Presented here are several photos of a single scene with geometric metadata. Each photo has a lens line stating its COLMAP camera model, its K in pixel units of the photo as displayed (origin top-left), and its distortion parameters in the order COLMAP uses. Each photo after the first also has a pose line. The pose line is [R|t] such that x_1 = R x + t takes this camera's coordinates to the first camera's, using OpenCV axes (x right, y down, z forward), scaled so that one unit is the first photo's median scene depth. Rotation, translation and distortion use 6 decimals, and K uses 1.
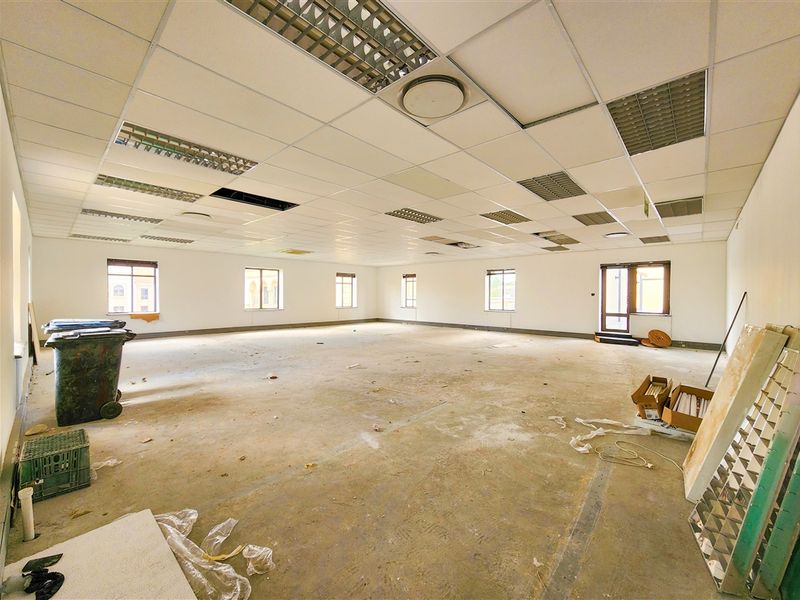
lens RADIAL K [[328.0, 0, 400.0], [0, 328.0, 300.0], [0, 0, 1]] dist [0.001095, 0.000184]
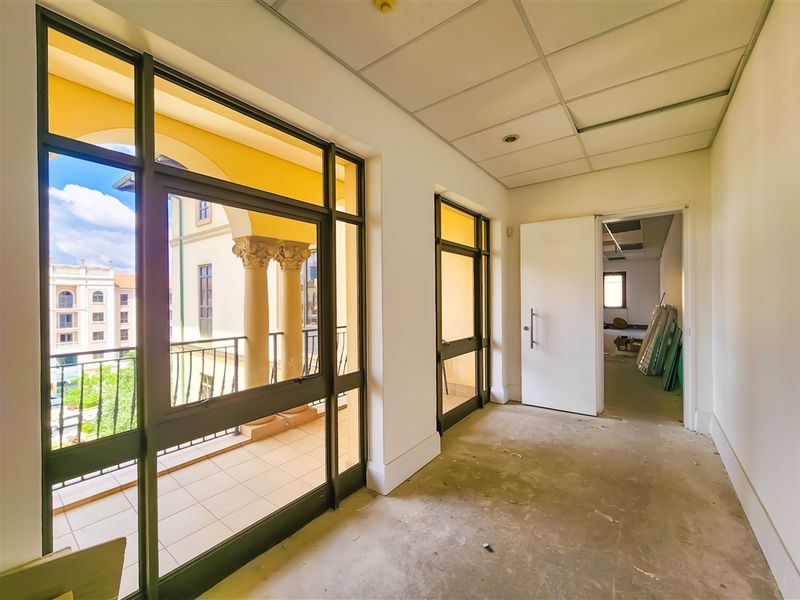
lens RADIAL K [[330.2, 0, 400.0], [0, 330.2, 300.0], [0, 0, 1]] dist [-0.000982, -0.000441]
pose [[0.995565, -0.012257, 0.093272, -0.382517], [0.013026, 0.999886, -0.007635, 0.007867], [-0.093168, 0.008816, 0.995611, -0.443978]]
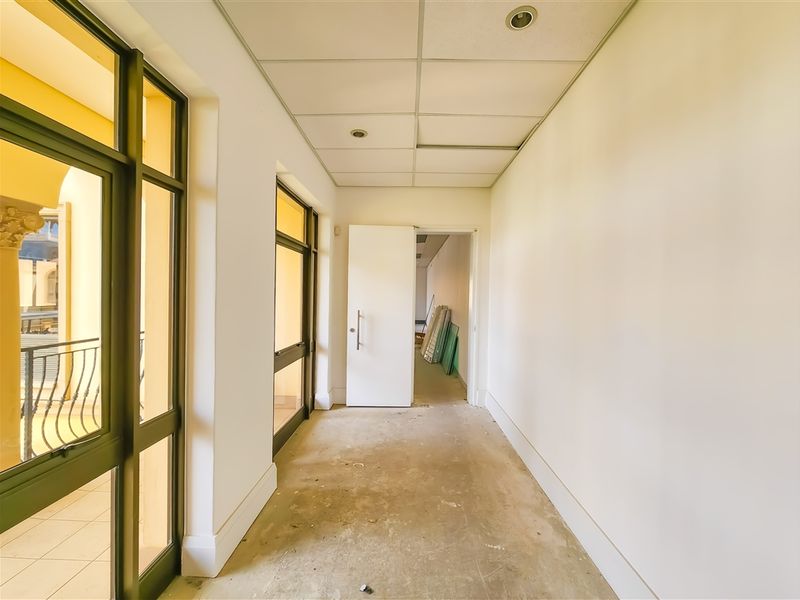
lens RADIAL K [[330.2, 0, 400.0], [0, 330.2, 300.0], [0, 0, 1]] dist [-0.000982, -0.000441]
pose [[0.754903, 0.000079, 0.655837, -0.419728], [-0.005524, 0.999965, 0.006238, 0.000295], [-0.655813, -0.008332, 0.754877, -0.384057]]
